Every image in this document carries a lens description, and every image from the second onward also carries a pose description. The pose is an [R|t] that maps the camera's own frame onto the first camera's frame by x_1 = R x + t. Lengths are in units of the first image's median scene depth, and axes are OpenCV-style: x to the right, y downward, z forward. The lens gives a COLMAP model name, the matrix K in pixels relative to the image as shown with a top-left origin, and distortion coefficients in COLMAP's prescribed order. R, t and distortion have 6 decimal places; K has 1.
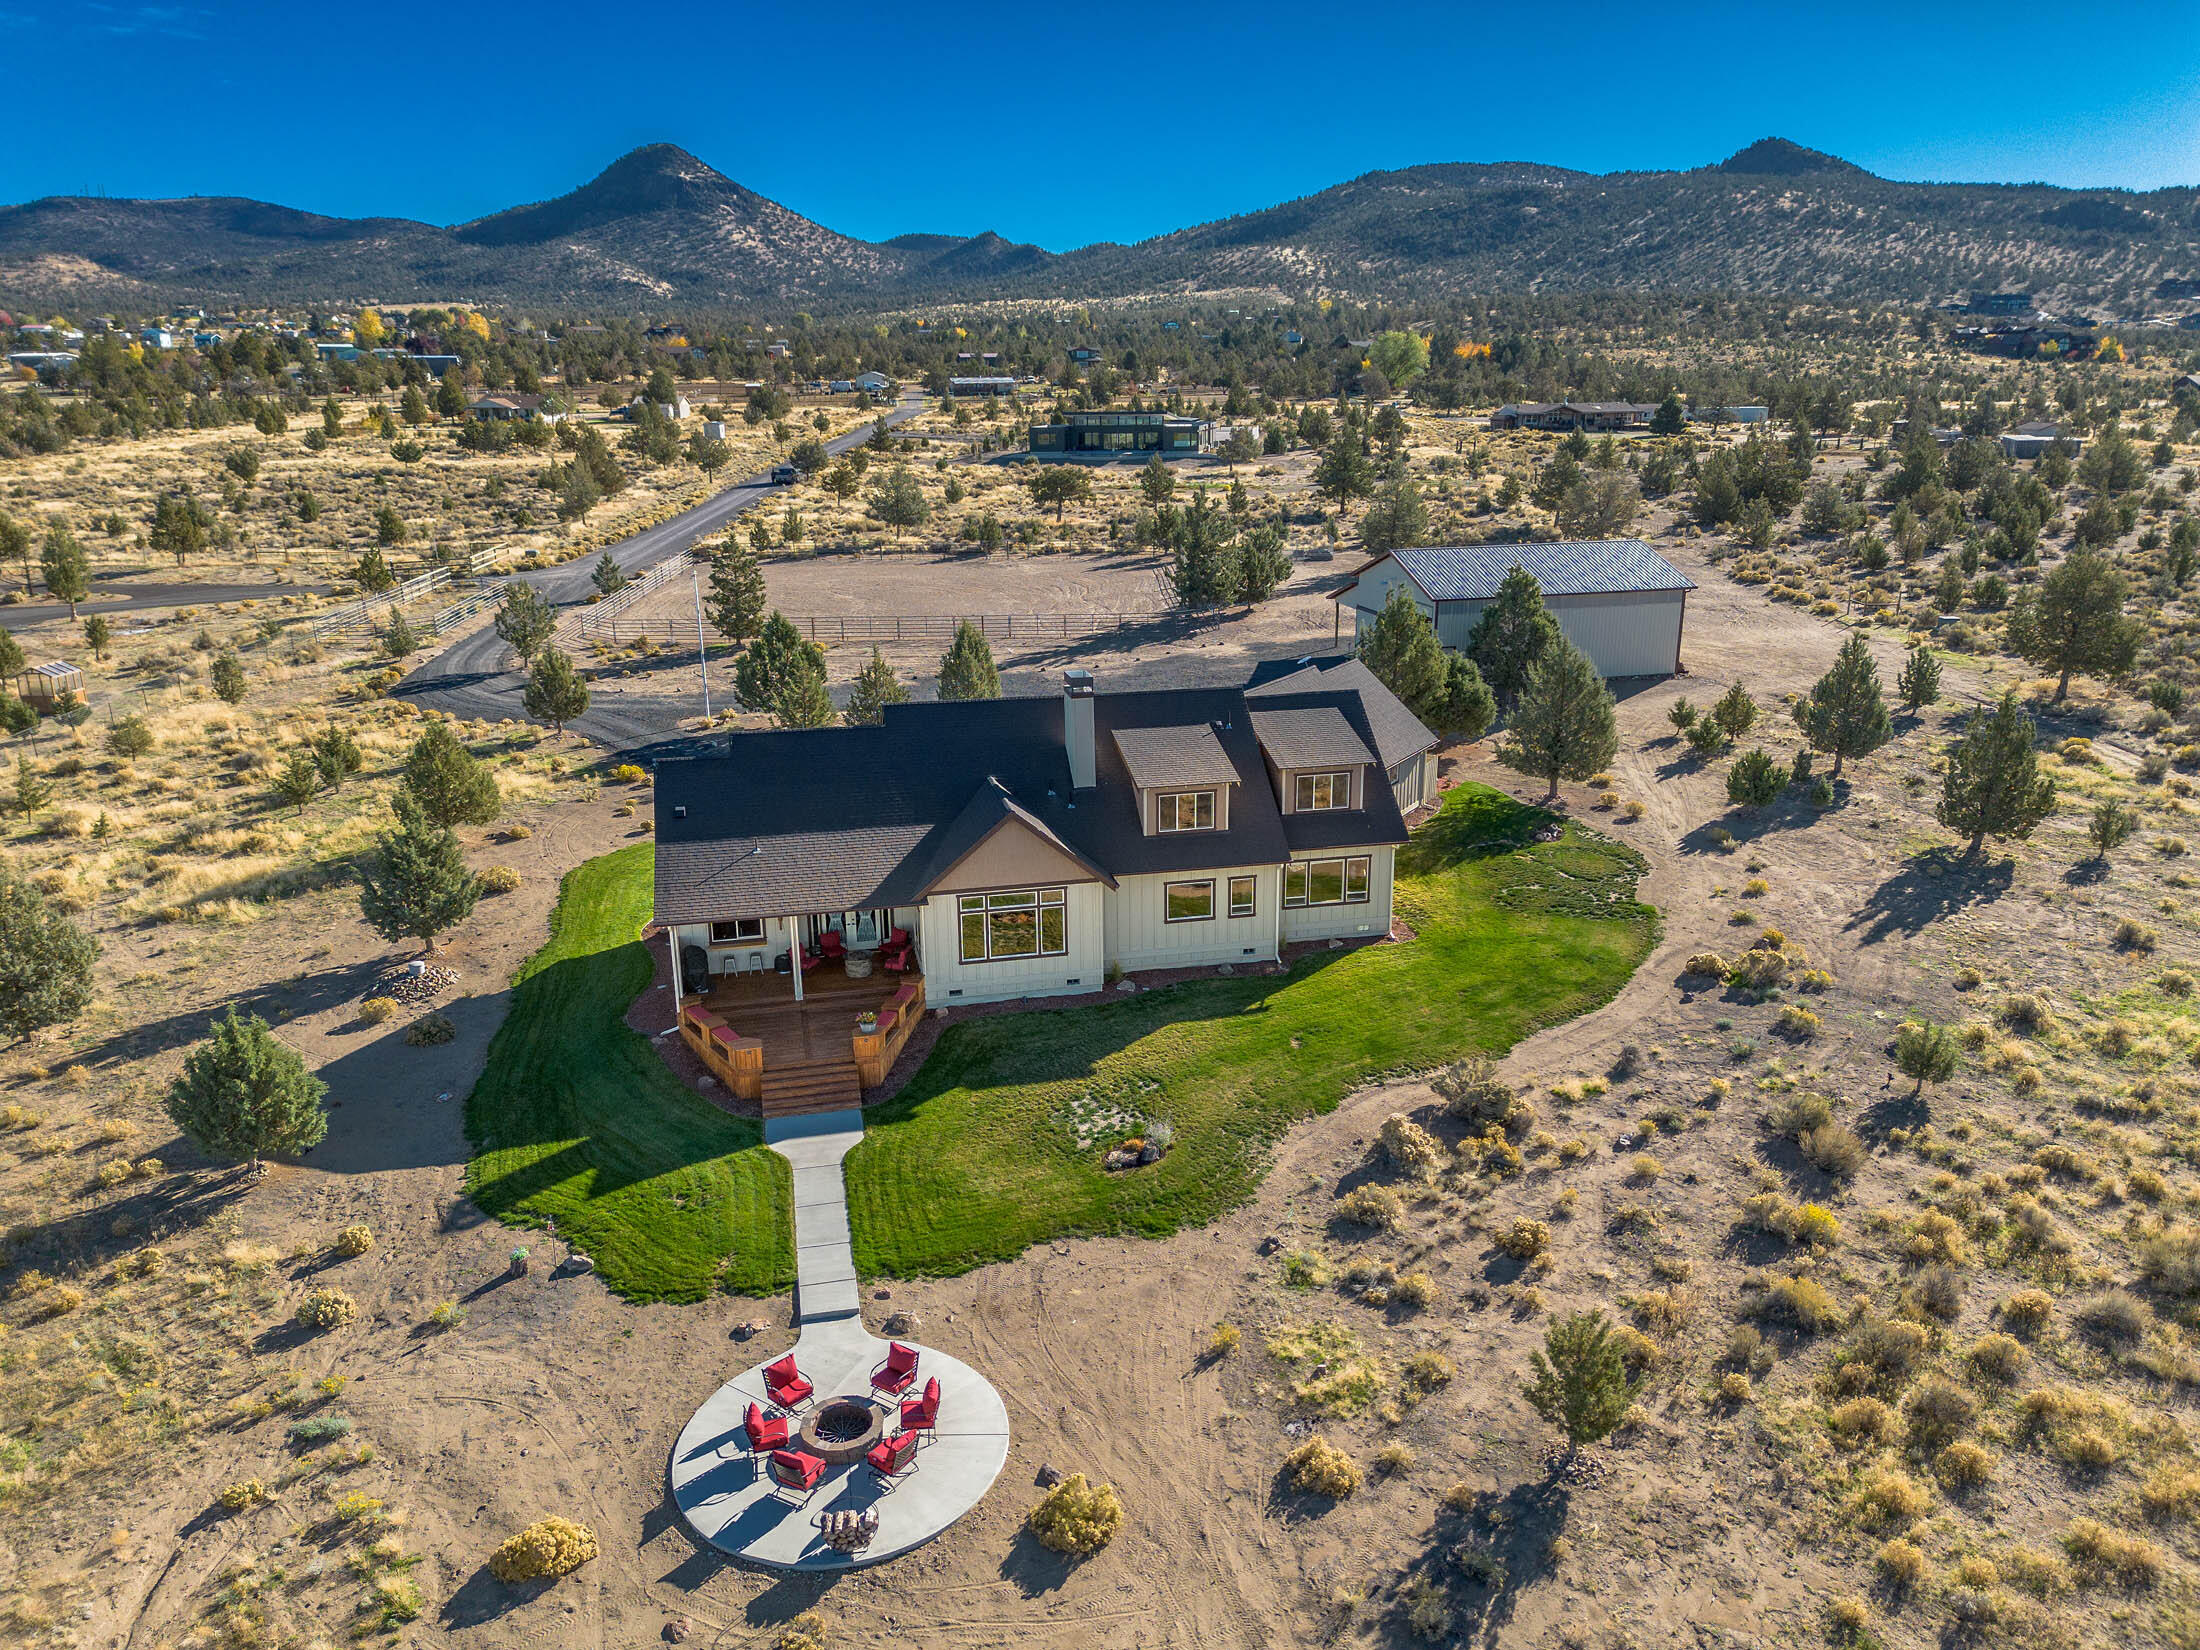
lens RADIAL K [[1557.4, 0, 1100.0], [0, 1557.4, 825.0], [0, 0, 1]] dist [0.052595, -0.033898]
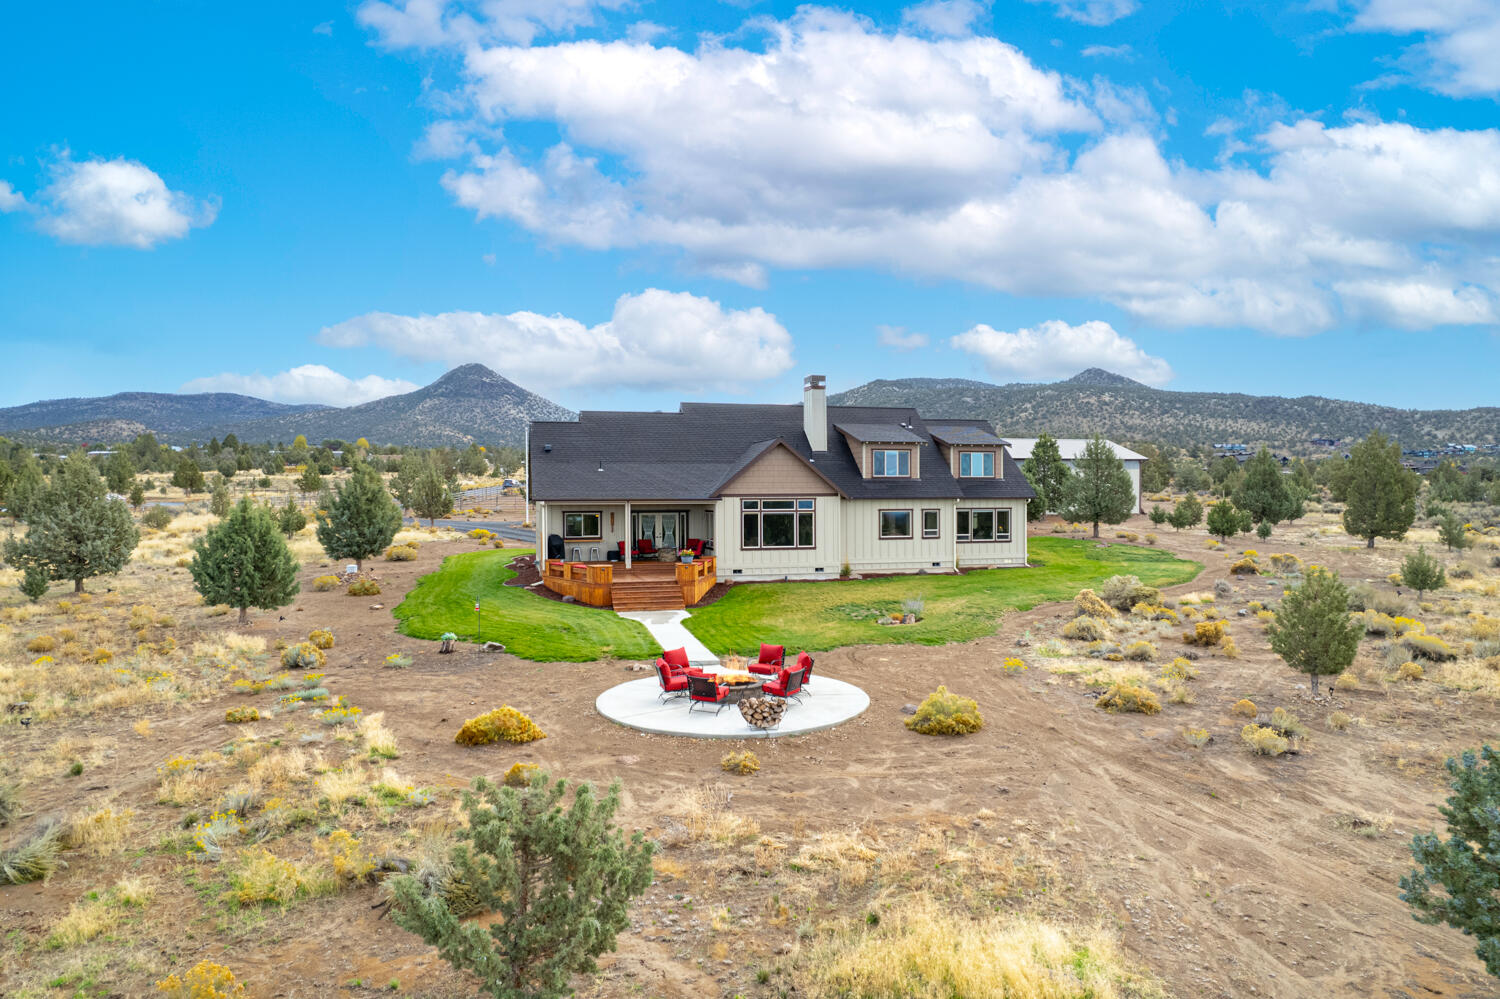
lens RADIAL K [[962.0, 0, 750.0], [0, 962.0, 499.5], [0, 0, 1]] dist [-0.086805, 0.070872]
pose [[0.999476, 0.006335, 0.031727, -0.104495], [0.002557, 0.962112, -0.272644, 0.268622], [-0.032252, 0.272582, 0.961592, 0.145646]]
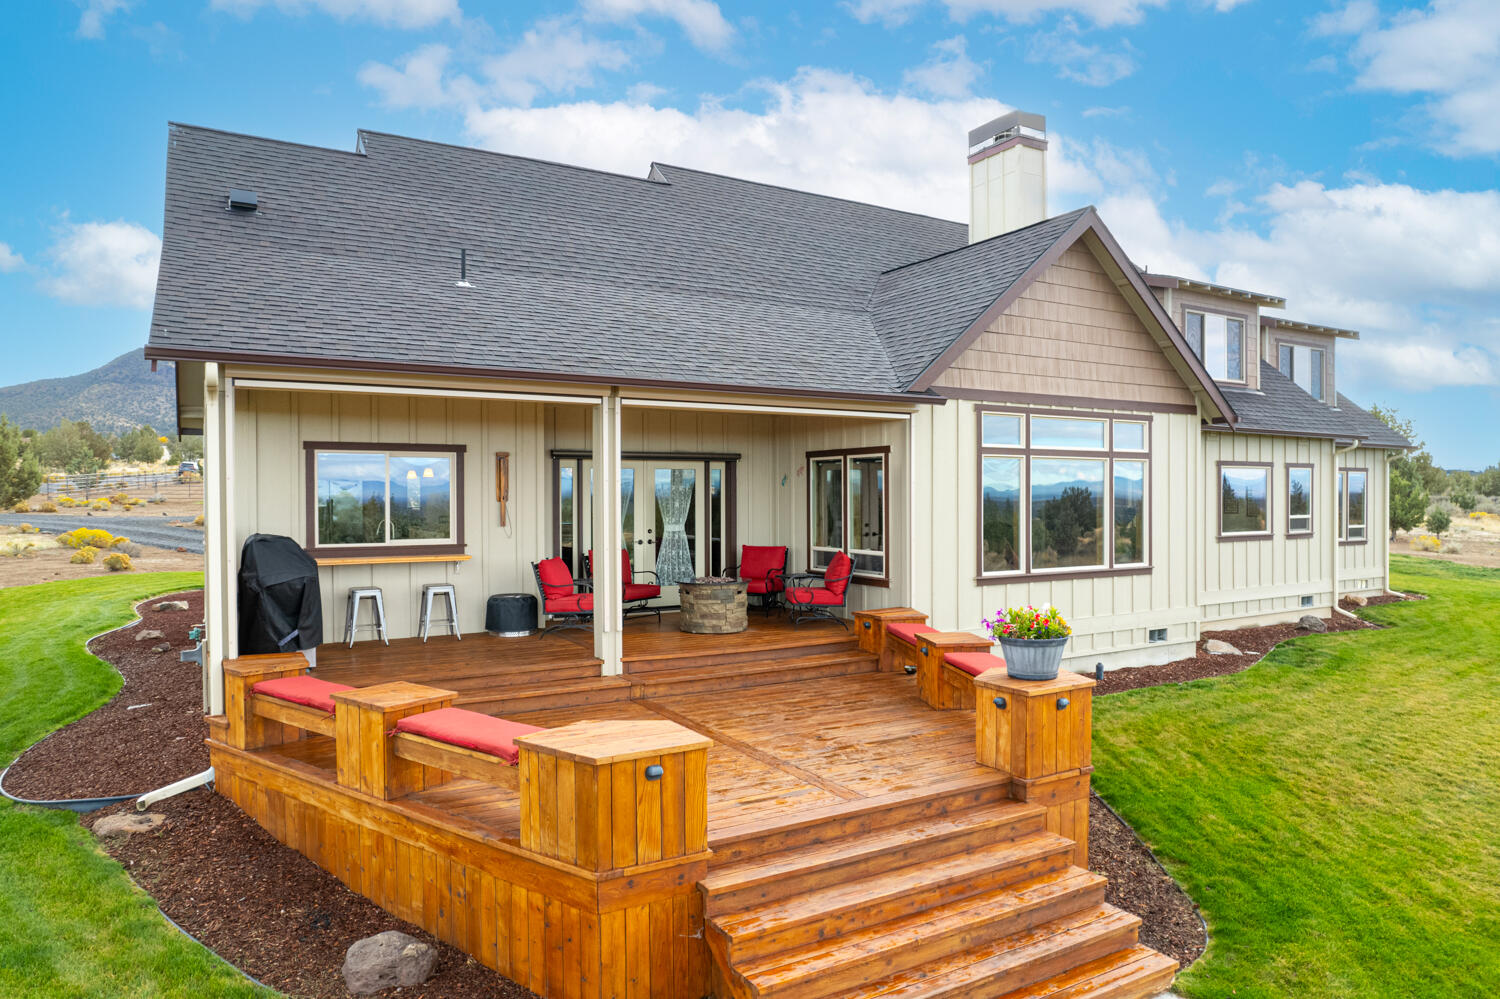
lens RADIAL K [[962.0, 0, 750.0], [0, 962.0, 499.5], [0, 0, 1]] dist [-0.086805, 0.070872]
pose [[0.951423, 0.007376, 0.307797, -0.212972], [0.077738, 0.961567, -0.263336, 0.123123], [-0.297910, 0.274472, 0.914284, 0.746530]]
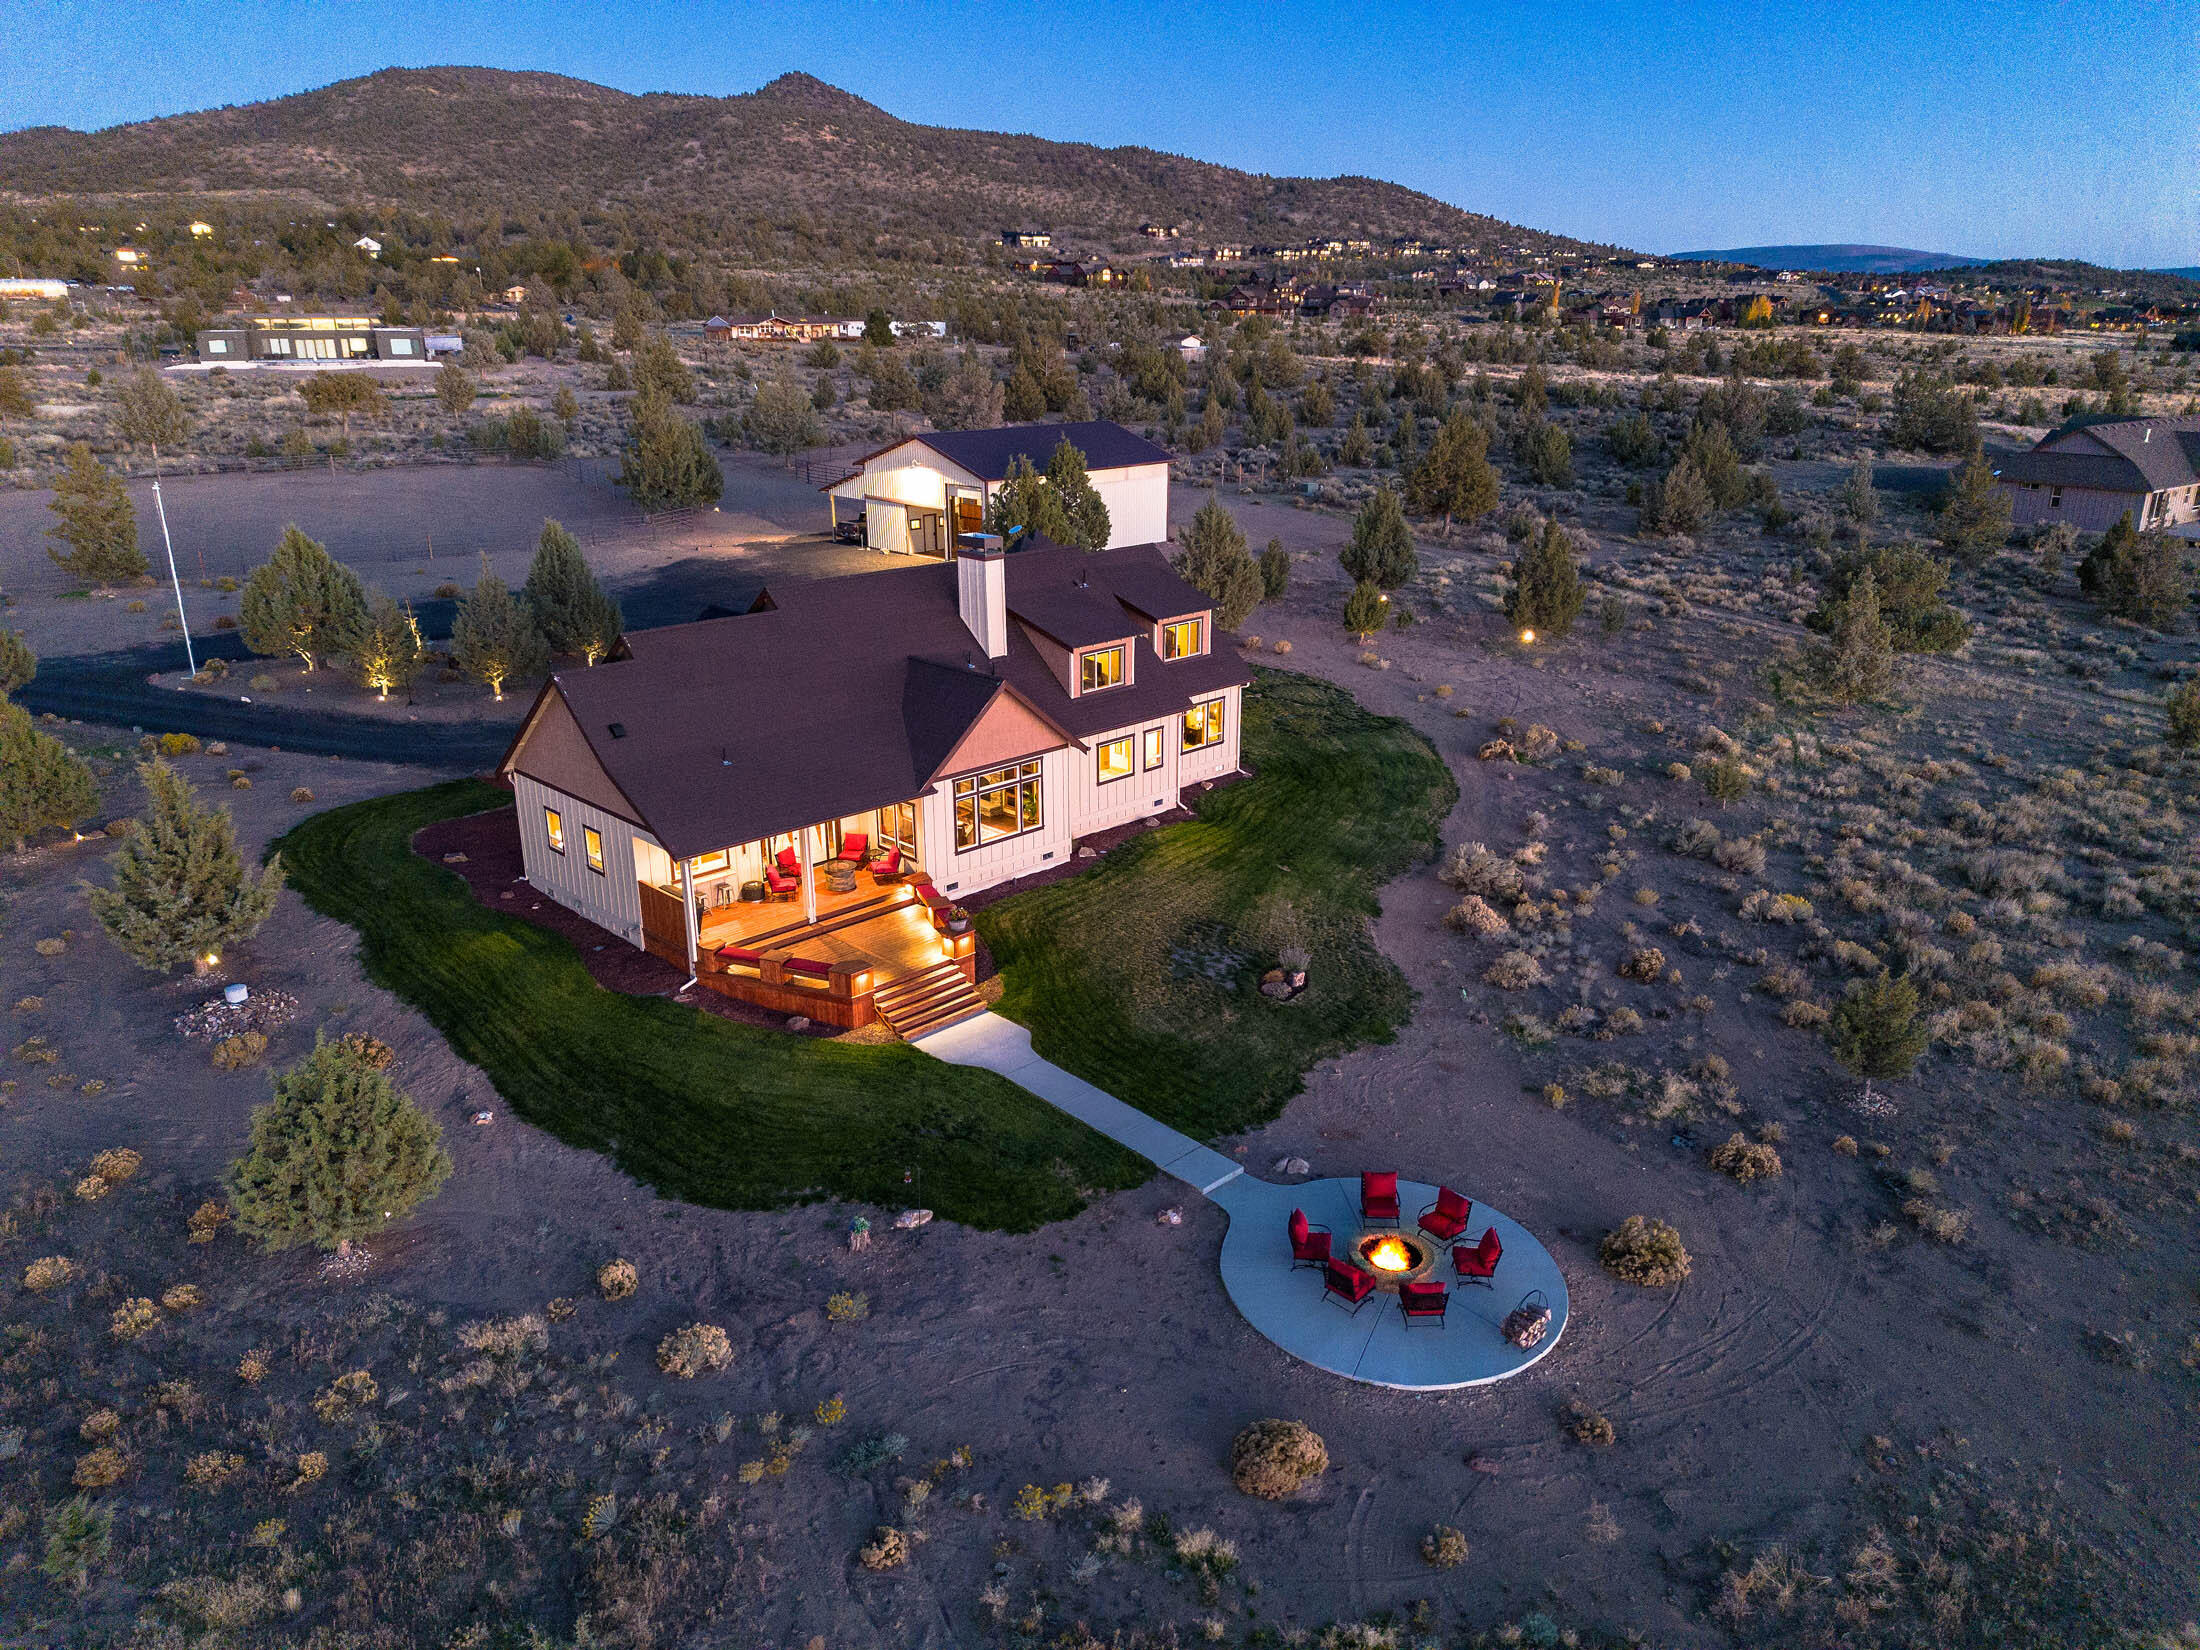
lens RADIAL K [[1557.4, 0, 1100.0], [0, 1557.4, 825.0], [0, 0, 1]] dist [0.052595, -0.033898]
pose [[0.846755, -0.164250, 0.505992, -0.459875], [0.142567, 0.986414, 0.081621, 0.008041], [-0.512523, 0.003025, 0.858668, 0.153785]]
